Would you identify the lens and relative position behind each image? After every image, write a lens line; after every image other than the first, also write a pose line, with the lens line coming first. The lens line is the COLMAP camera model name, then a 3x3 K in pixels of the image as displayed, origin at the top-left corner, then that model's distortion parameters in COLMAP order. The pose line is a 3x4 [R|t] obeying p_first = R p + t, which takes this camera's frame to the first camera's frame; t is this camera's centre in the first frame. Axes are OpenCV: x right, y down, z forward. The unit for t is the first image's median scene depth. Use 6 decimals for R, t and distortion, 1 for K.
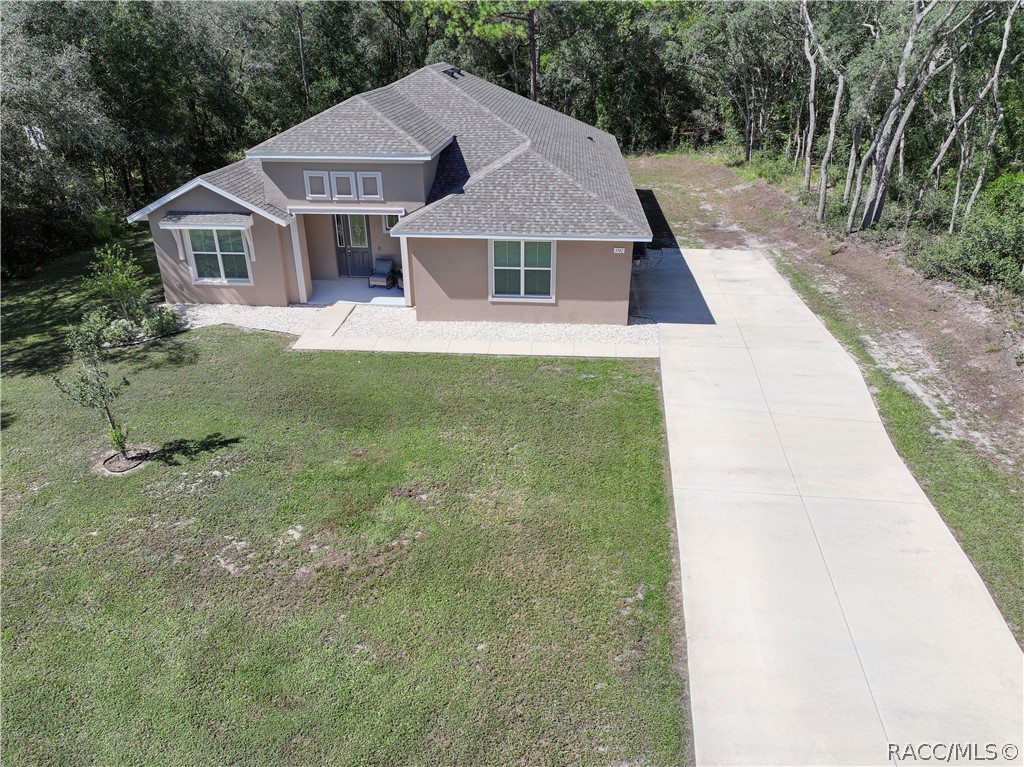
lens RADIAL K [[709.9, 0, 512.0], [0, 709.9, 383.5], [0, 0, 1]] dist [0.002682, -0.001822]
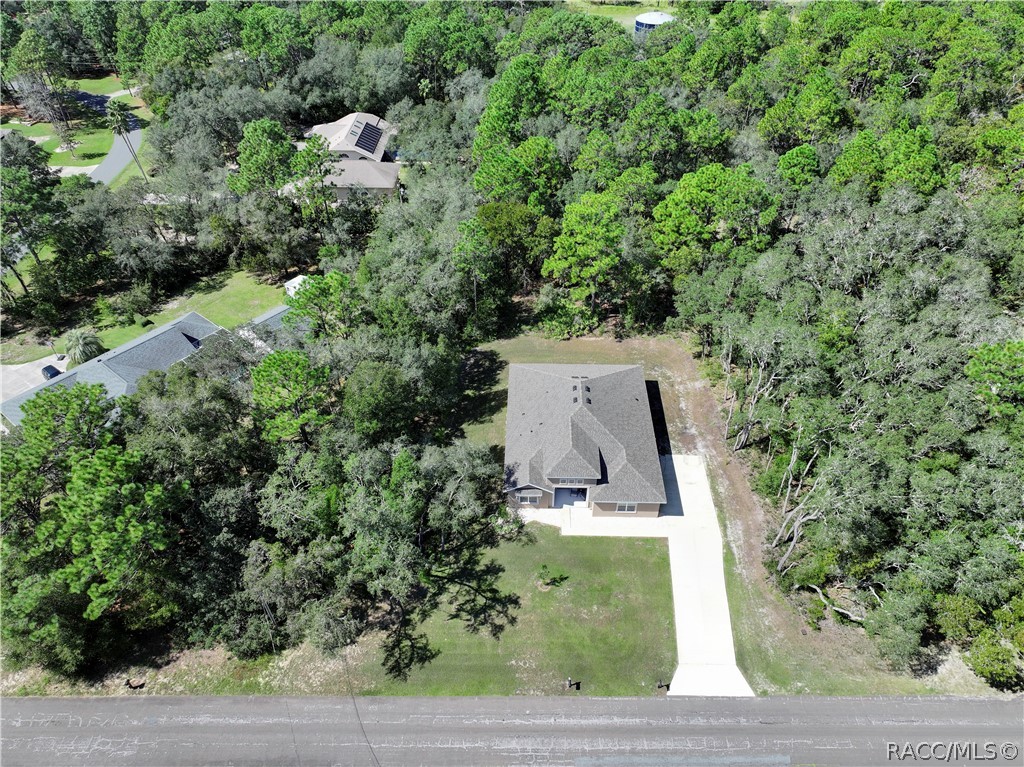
lens RADIAL K [[709.9, 0, 512.0], [0, 709.9, 383.5], [0, 0, 1]] dist [0.002682, -0.001822]
pose [[0.998567, -0.024115, 0.047782, -0.655726], [0.011286, 0.967543, 0.252455, -1.528012], [-0.052319, -0.251554, 0.966428, -1.995600]]
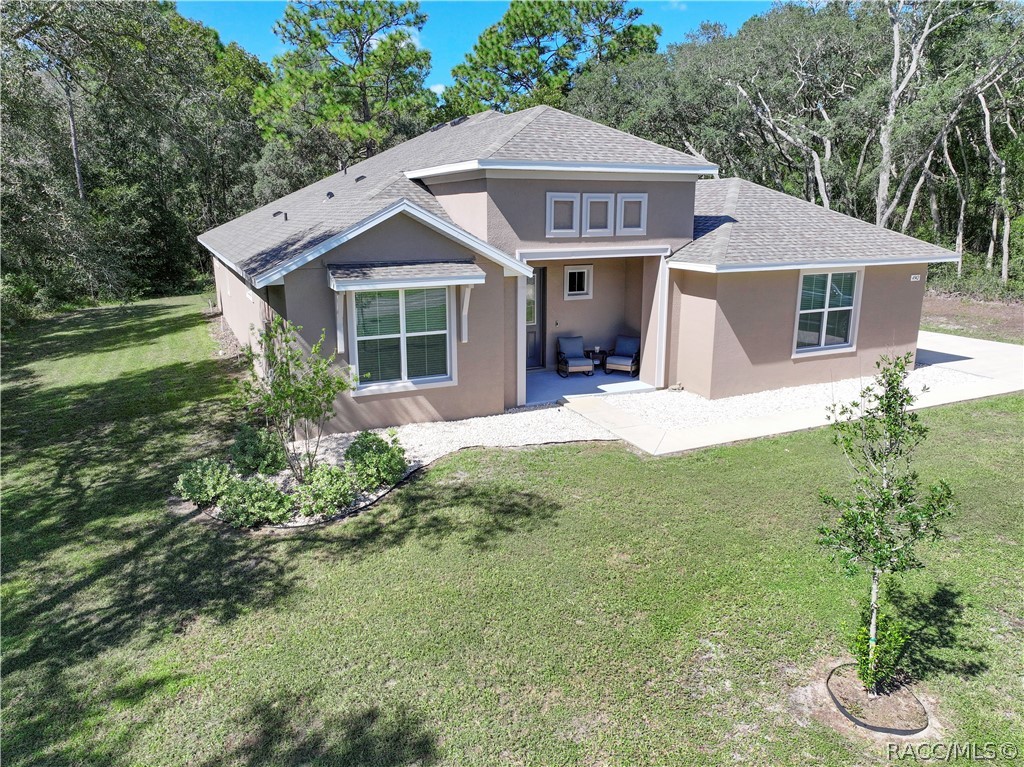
lens RADIAL K [[709.9, 0, 512.0], [0, 709.9, 383.5], [0, 0, 1]] dist [0.002682, -0.001822]
pose [[0.867641, -0.117271, 0.483163, -0.649121], [0.221828, 0.961008, -0.165096, -0.033532], [-0.444962, 0.250423, 0.859824, 0.500668]]
